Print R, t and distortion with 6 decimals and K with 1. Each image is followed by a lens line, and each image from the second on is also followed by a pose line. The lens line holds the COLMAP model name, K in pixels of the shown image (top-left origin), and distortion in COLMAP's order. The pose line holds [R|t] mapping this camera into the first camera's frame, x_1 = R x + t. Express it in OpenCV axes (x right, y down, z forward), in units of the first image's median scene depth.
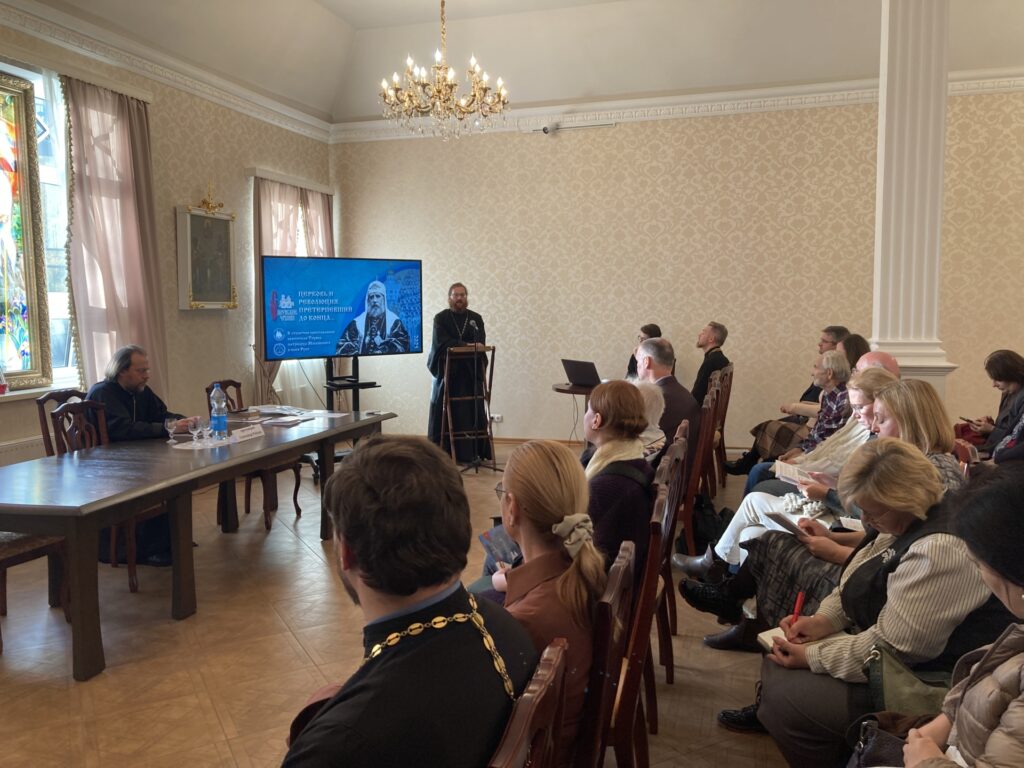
lens RADIAL K [[840.5, 0, 508.1], [0, 840.5, 374.6], [0, 0, 1]] dist [0.028527, -0.016066]
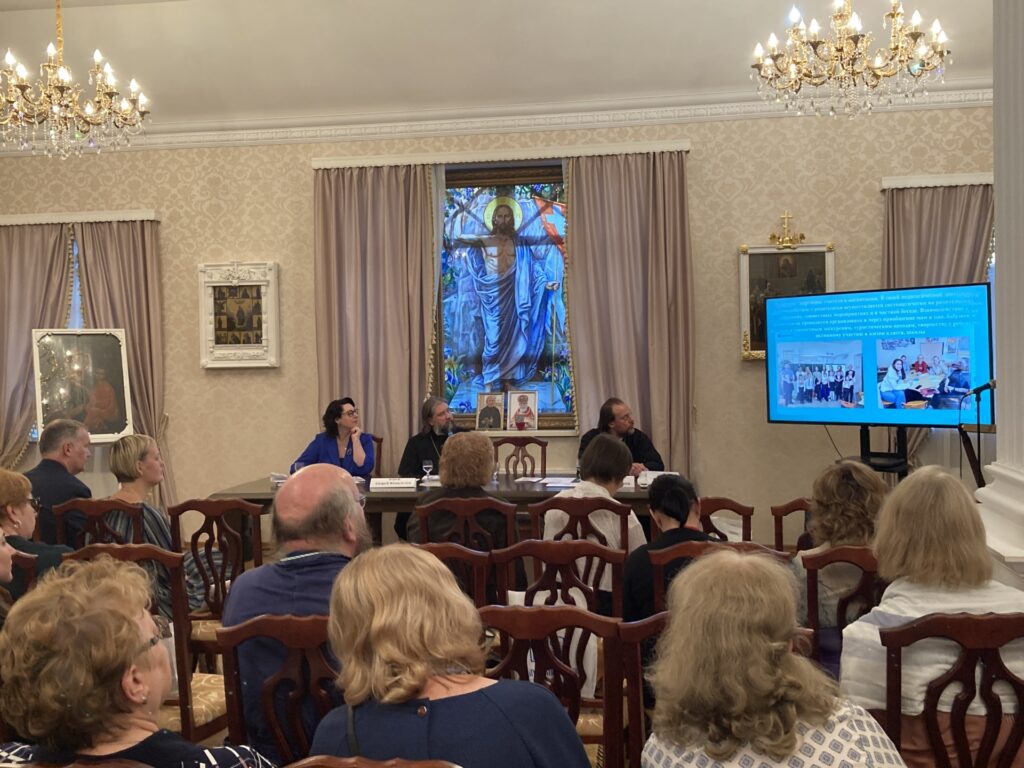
lens RADIAL K [[1073.4, 0, 504.6], [0, 1073.4, 381.8], [0, 0, 1]] dist [0.057785, 0.000000]
pose [[0.124297, 0.028034, -0.991849, 0.661229], [-0.063498, 0.997777, 0.020244, -0.054408], [0.990211, 0.060465, 0.125801, 0.539700]]
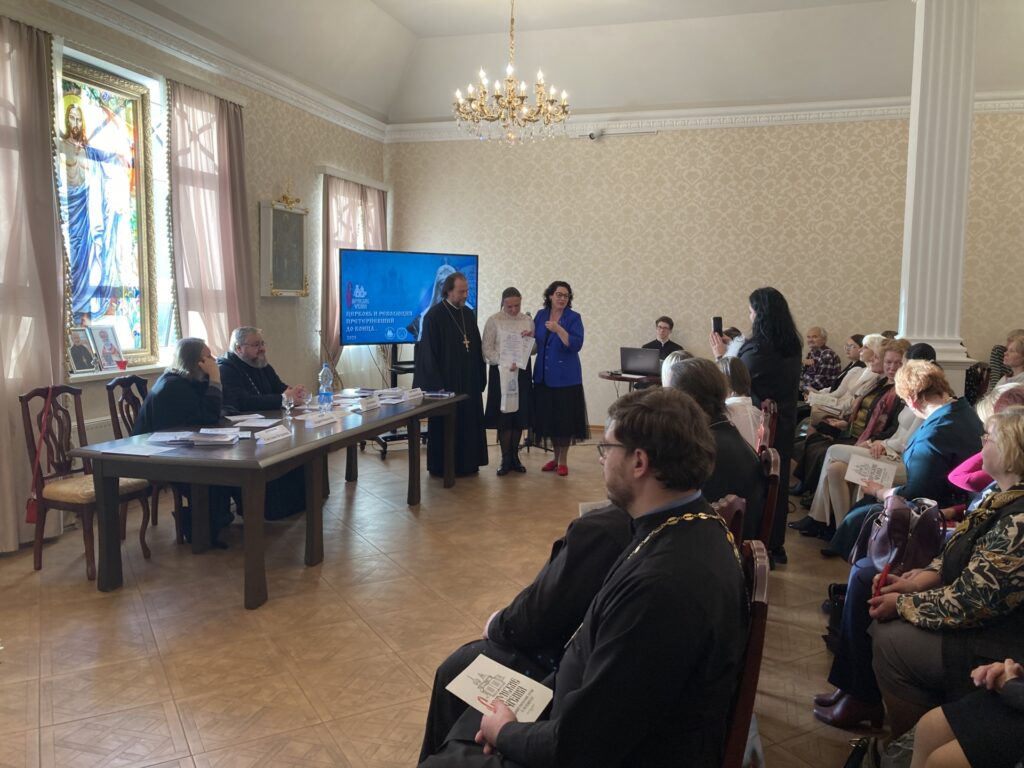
lens RADIAL K [[840.5, 0, 514.3], [0, 840.5, 373.9], [0, 0, 1]] dist [0.028527, -0.016066]
pose [[0.999702, 0.019903, 0.014169, -0.068997], [-0.020034, 0.999757, 0.009192, 0.005598], [-0.013982, -0.009473, 0.999857, -0.081576]]
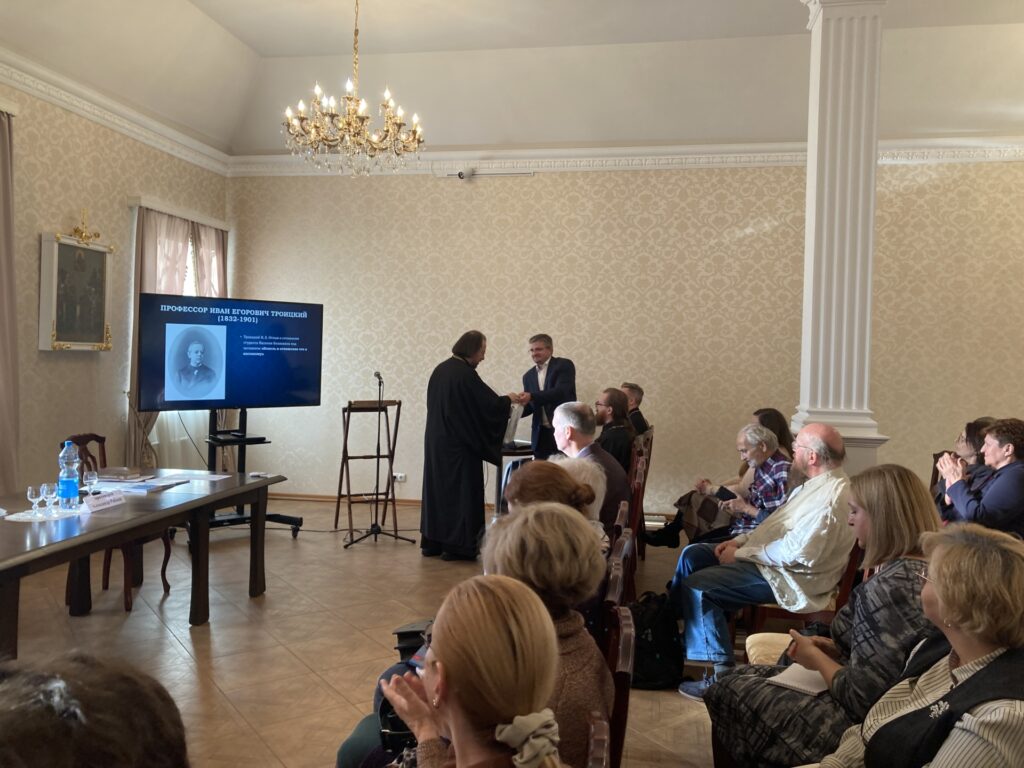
lens RADIAL K [[840.5, 0, 502.2], [0, 840.5, 373.7], [0, 0, 1]] dist [0.028527, -0.016066]
pose [[0.993780, 0.031932, 0.106689, -0.004148], [-0.025613, 0.997865, -0.060084, -0.010803], [-0.108379, 0.056978, 0.992475, 0.069111]]
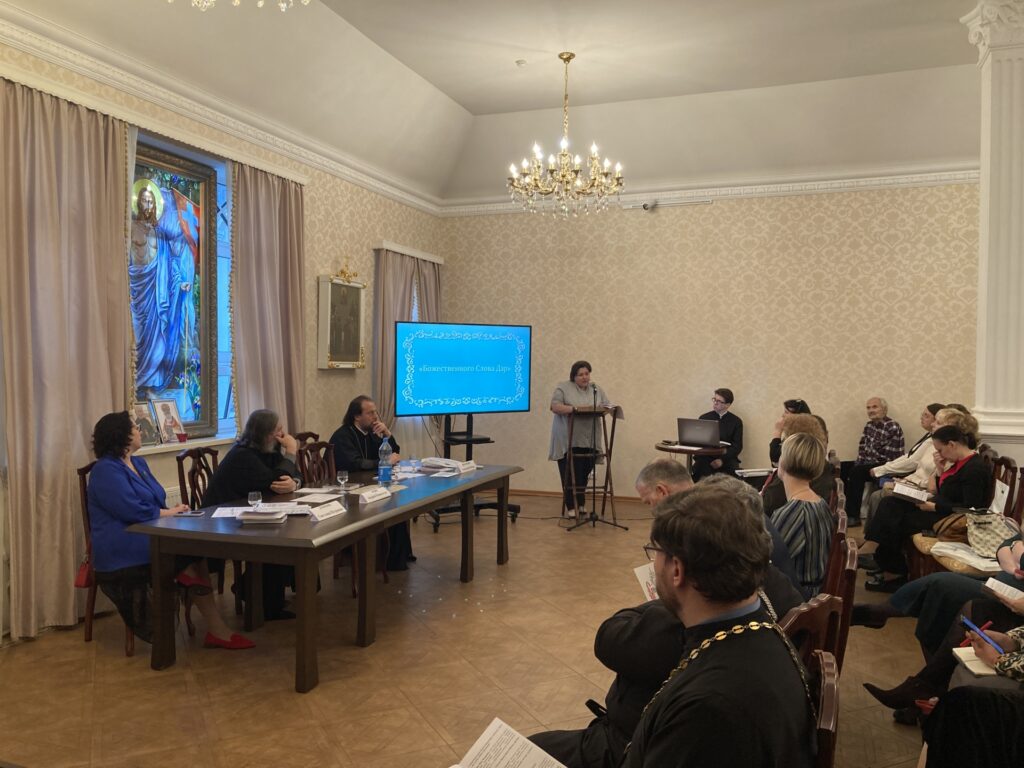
lens RADIAL K [[840.5, 0, 503.9], [0, 840.5, 381.5], [0, 0, 1]] dist [0.028527, -0.016066]
pose [[0.998028, 0.018589, -0.059957, -0.072847], [-0.022093, 0.998053, -0.058323, -0.001239], [0.058756, 0.059533, 0.996496, -0.070363]]
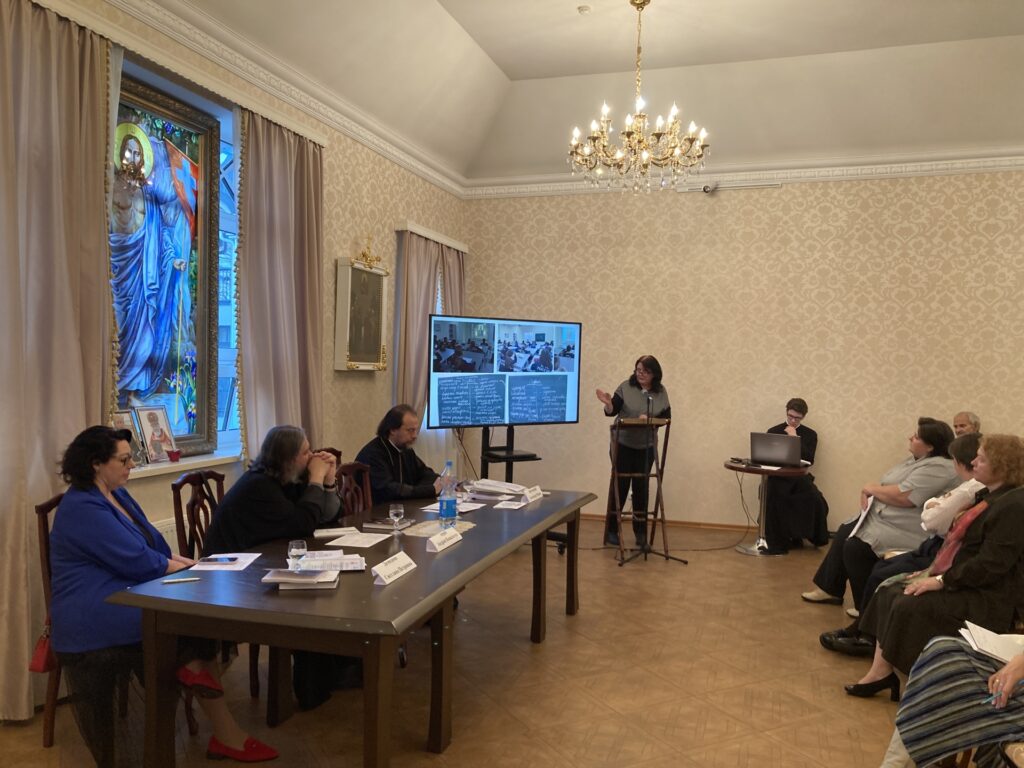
lens RADIAL K [[840.5, 0, 516.0], [0, 840.5, 379.1], [0, 0, 1]] dist [0.028527, -0.016066]
pose [[0.999526, 0.028287, -0.012113, -0.162672], [-0.029052, 0.997230, -0.068465, -0.009205], [0.010143, 0.068785, 0.997580, 0.082290]]
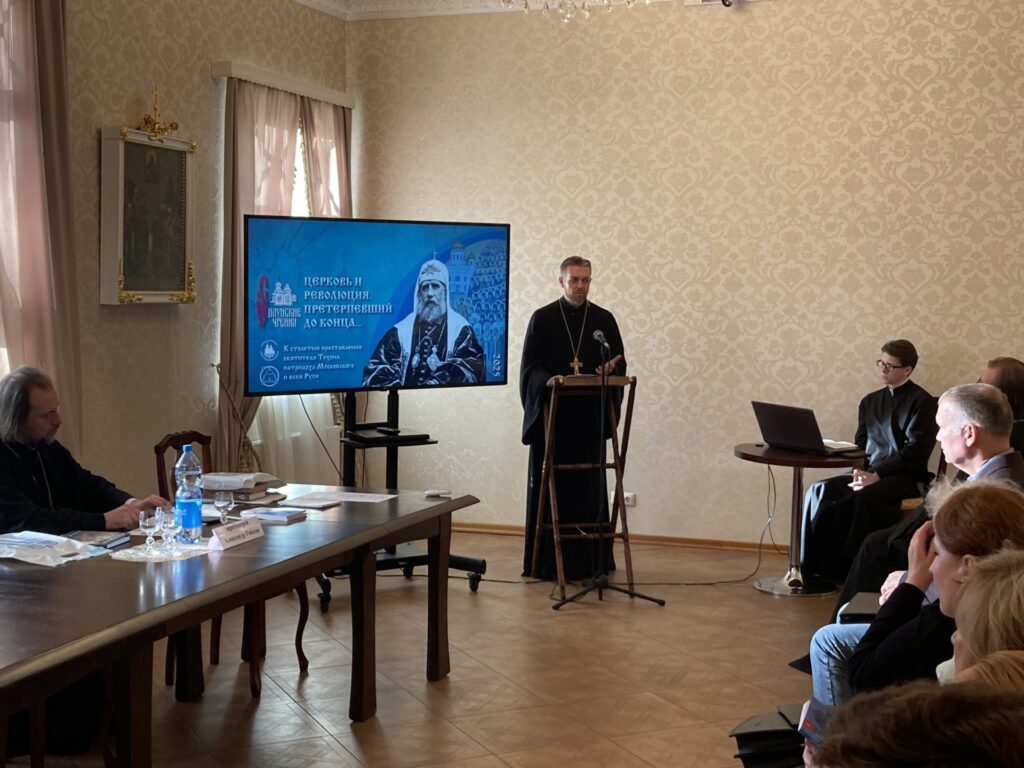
lens RADIAL K [[1427.2, 0, 517.5], [0, 1427.2, 368.5], [0, 0, 1]] dist [0.033783, 0.000000]
pose [[0.998365, 0.022021, -0.052749, -0.044322], [-0.023202, 0.999491, -0.021889, -0.015874], [0.052240, 0.023077, 0.998368, 0.026075]]
